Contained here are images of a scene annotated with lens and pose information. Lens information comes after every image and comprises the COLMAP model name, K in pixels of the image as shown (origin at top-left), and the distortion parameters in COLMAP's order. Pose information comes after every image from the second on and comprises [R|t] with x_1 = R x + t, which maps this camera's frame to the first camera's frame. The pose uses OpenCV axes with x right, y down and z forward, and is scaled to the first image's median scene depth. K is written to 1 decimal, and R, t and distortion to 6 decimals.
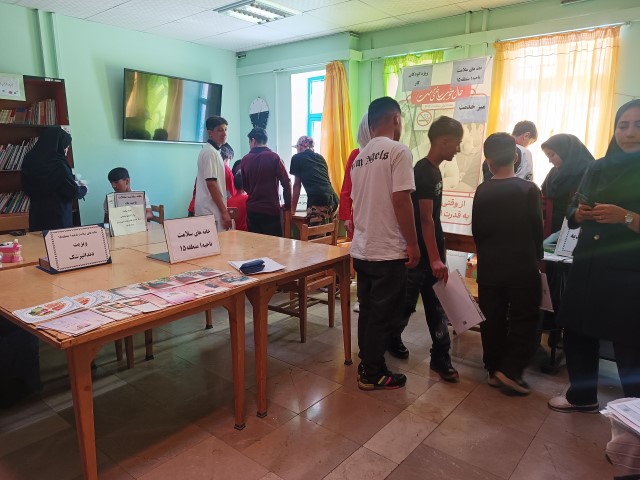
lens RADIAL K [[460.6, 0, 320.0], [0, 460.6, 240.0], [0, 0, 1]] dist [0.007267, -0.005887]
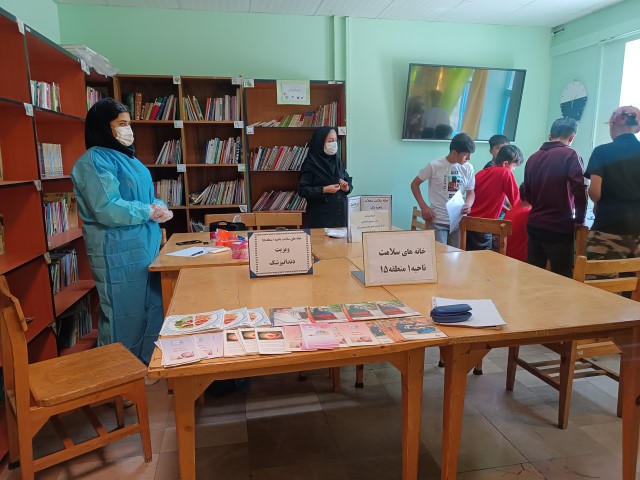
lens RADIAL K [[460.6, 0, 320.0], [0, 460.6, 240.0], [0, 0, 1]] dist [0.007267, -0.005887]
pose [[0.774302, 0.104807, -0.624077, 0.106687], [-0.108584, 0.993568, 0.032136, -0.045470], [0.623431, 0.042882, 0.780702, 0.306411]]
